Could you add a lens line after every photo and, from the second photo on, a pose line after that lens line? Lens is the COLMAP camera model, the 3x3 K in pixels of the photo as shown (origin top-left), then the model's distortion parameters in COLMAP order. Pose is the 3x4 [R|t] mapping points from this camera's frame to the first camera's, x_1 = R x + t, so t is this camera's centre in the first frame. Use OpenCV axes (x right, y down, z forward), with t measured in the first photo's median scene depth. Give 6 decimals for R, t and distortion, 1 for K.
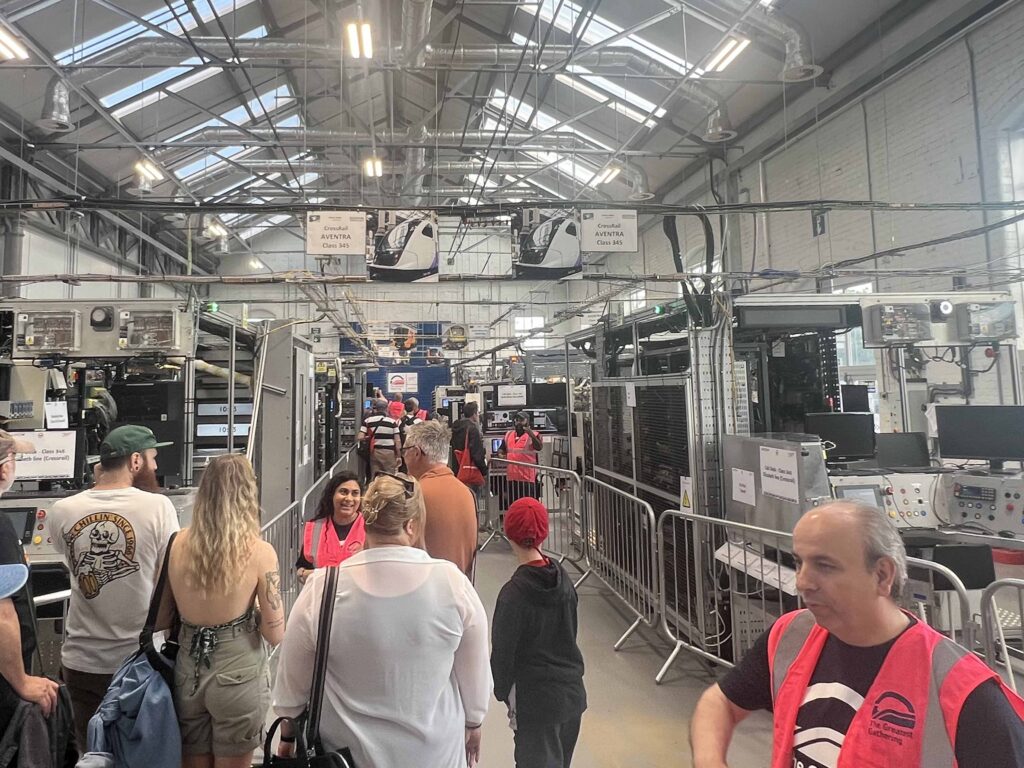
lens RADIAL K [[814.3, 0, 464.2], [0, 814.3, 309.4], [0, 0, 1]] dist [0.012833, 0.010584]
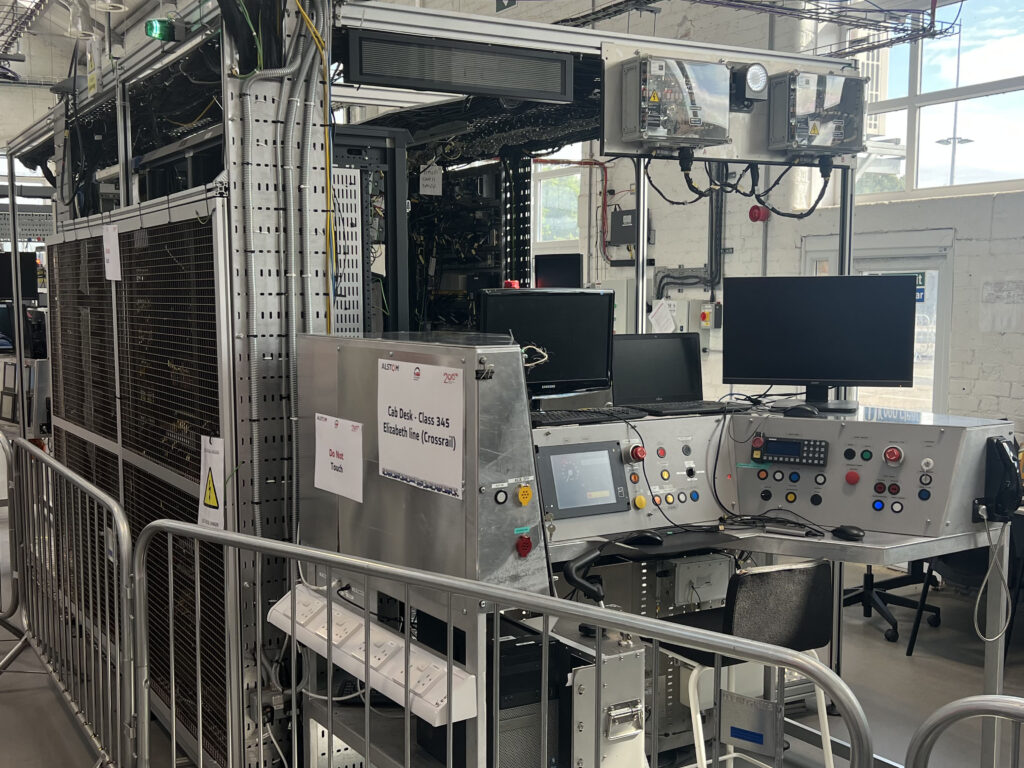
lens RADIAL K [[1181.4, 0, 510.2], [0, 1181.4, 387.4], [0, 0, 1]] dist [0.008904, 0.000000]
pose [[0.905753, -0.013001, 0.423607, 0.156428], [-0.059019, 0.985920, 0.156453, 0.077440], [-0.419677, -0.166709, 0.892233, 0.404688]]
